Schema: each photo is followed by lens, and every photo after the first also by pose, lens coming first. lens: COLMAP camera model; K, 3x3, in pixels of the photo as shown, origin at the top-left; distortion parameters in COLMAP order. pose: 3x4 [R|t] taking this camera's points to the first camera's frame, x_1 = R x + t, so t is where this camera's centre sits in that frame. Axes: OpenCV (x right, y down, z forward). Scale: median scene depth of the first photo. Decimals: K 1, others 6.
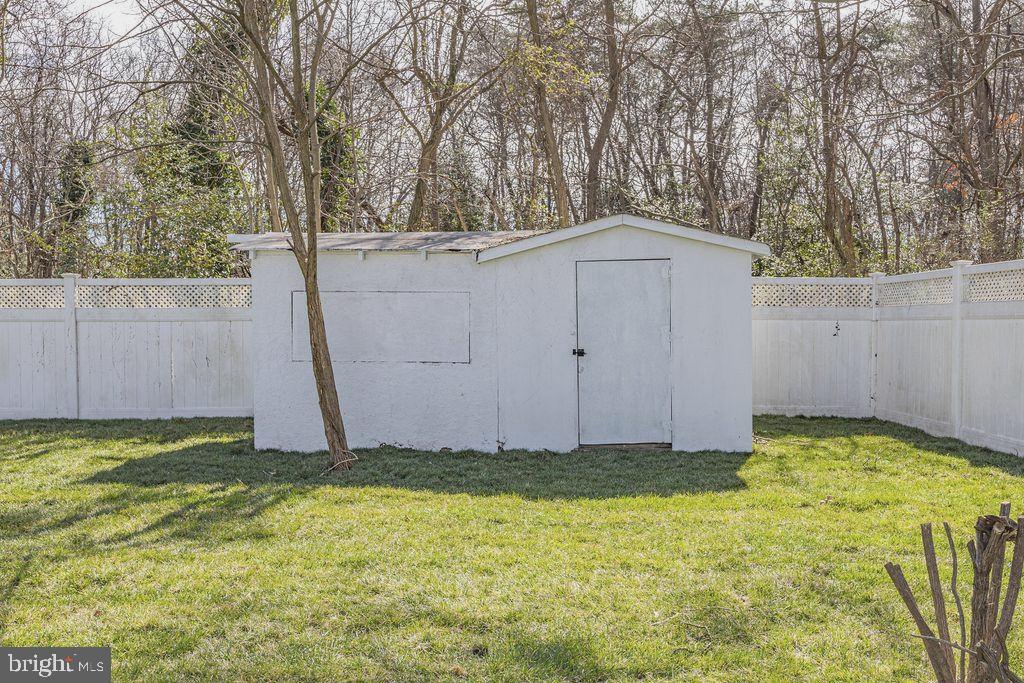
lens RADIAL K [[1067.8, 0, 513.5], [0, 1067.8, 298.6], [0, 0, 1]] dist [-0.010988, -0.006797]
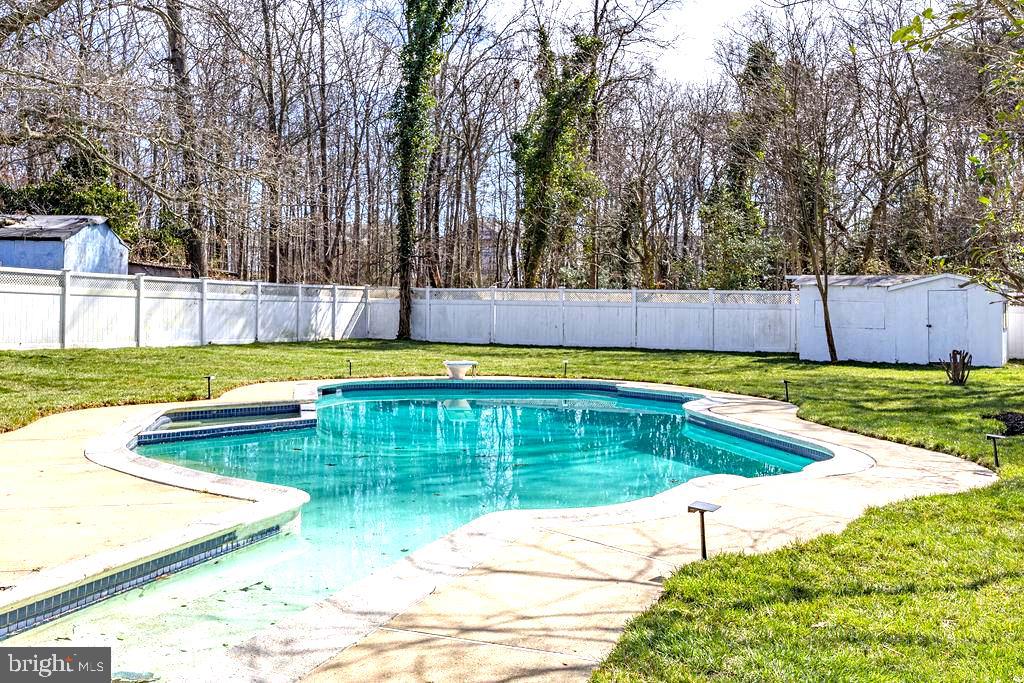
lens RADIAL K [[1067.8, 0, 513.5], [0, 1067.8, 298.6], [0, 0, 1]] dist [-0.010988, -0.006797]
pose [[0.897365, 0.014098, -0.441063, 0.292152], [-0.006703, 0.999810, 0.018321, -0.055022], [0.441237, -0.013484, 0.897289, -1.730235]]
